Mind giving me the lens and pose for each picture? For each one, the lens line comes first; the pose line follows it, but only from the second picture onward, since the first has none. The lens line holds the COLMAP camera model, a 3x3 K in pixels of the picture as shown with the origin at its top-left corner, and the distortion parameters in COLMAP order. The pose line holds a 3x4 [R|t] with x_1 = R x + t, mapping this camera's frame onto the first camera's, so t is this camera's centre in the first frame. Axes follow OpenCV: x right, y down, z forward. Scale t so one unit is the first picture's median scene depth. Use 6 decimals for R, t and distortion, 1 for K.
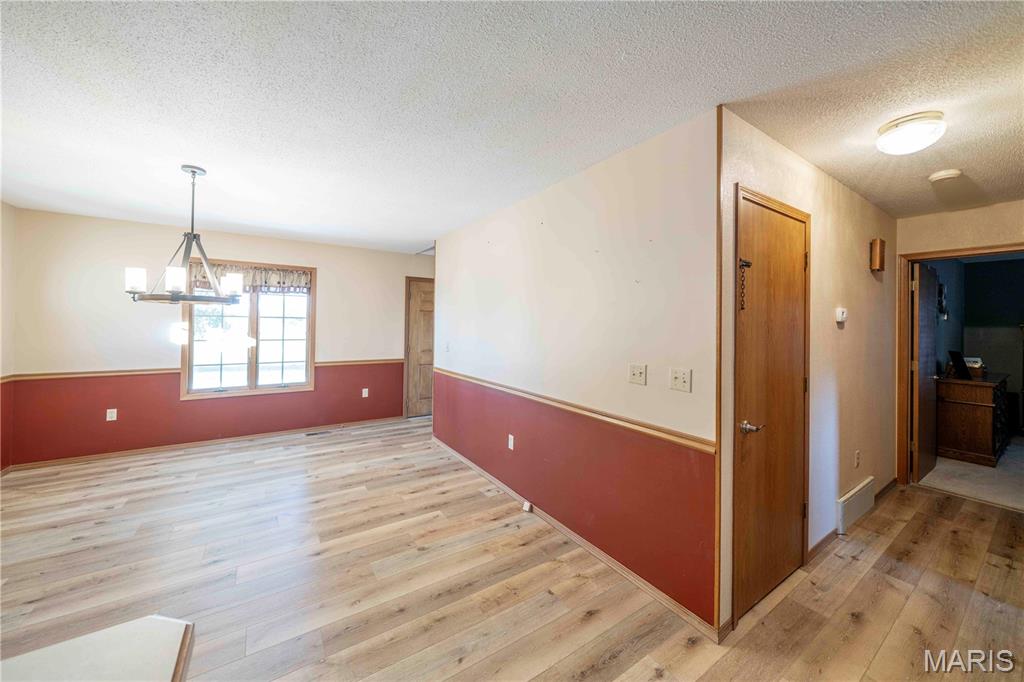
lens RADIAL K [[370.8, 0, 512.9], [0, 370.8, 324.0], [0, 0, 1]] dist [0.001069, 0.000116]
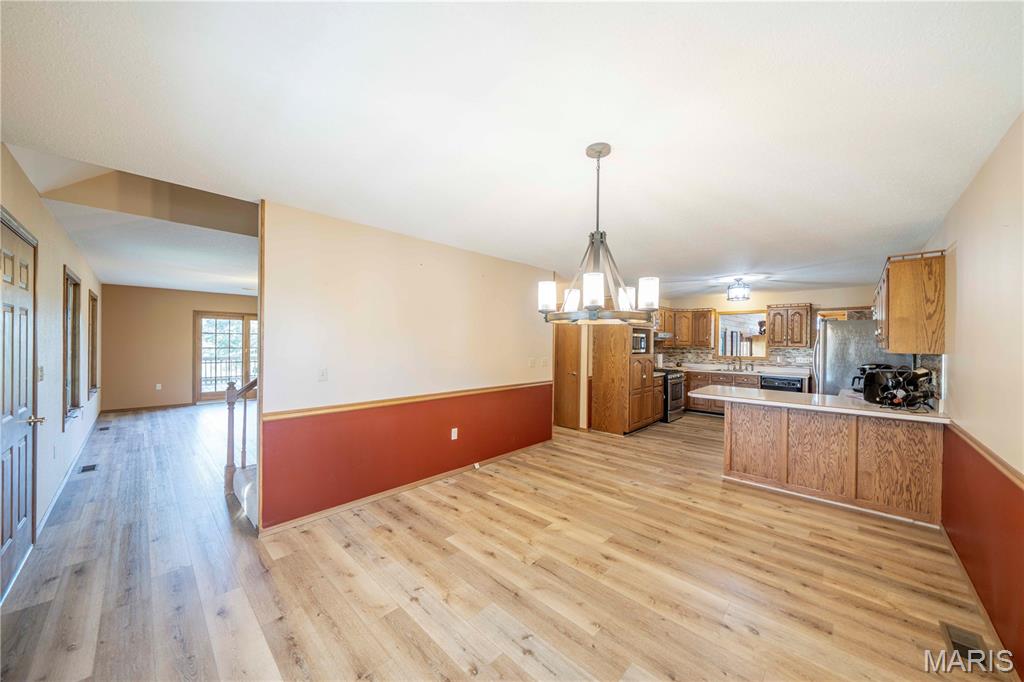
lens RADIAL K [[356.1, 0, 522.2], [0, 356.1, 343.3], [0, 0, 1]] dist [0.000238, 0.000047]
pose [[-0.232252, -0.017603, 0.972496, -1.421459], [-0.012202, 0.999810, 0.015183, -0.018895], [-0.972579, -0.008340, -0.232423, 1.202104]]
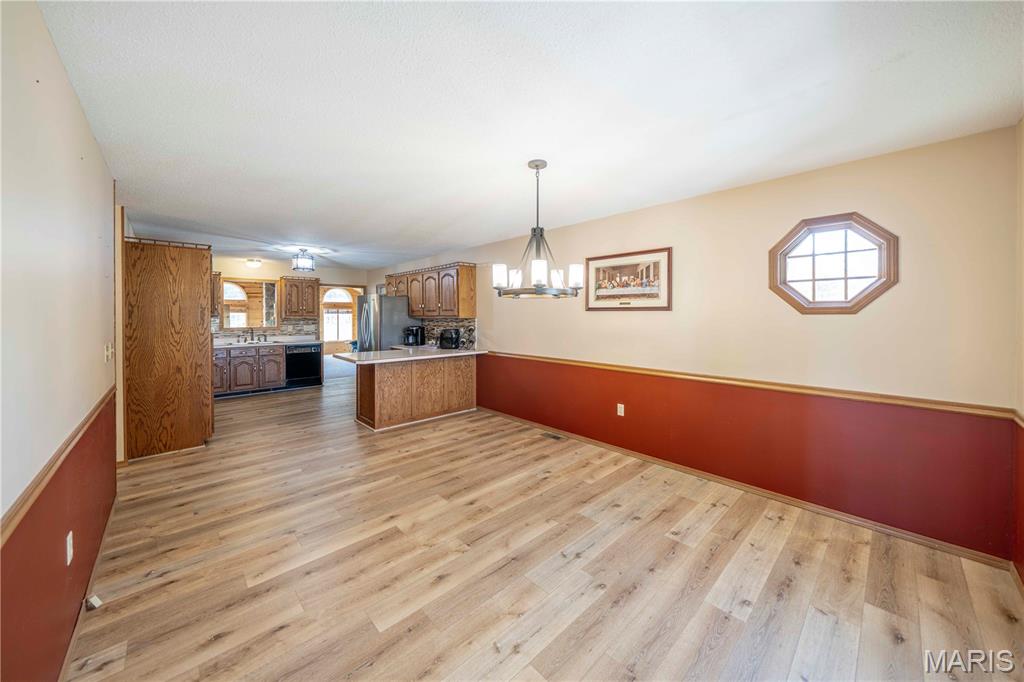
lens RADIAL K [[363.3, 0, 509.4], [0, 363.3, 315.9], [0, 0, 1]] dist [-0.000592, -0.000078]
pose [[-0.986856, -0.011520, -0.161193, -0.576309], [-0.011707, 0.999931, 0.000209, -0.001613], [0.161179, 0.002094, -0.986923, 1.789926]]
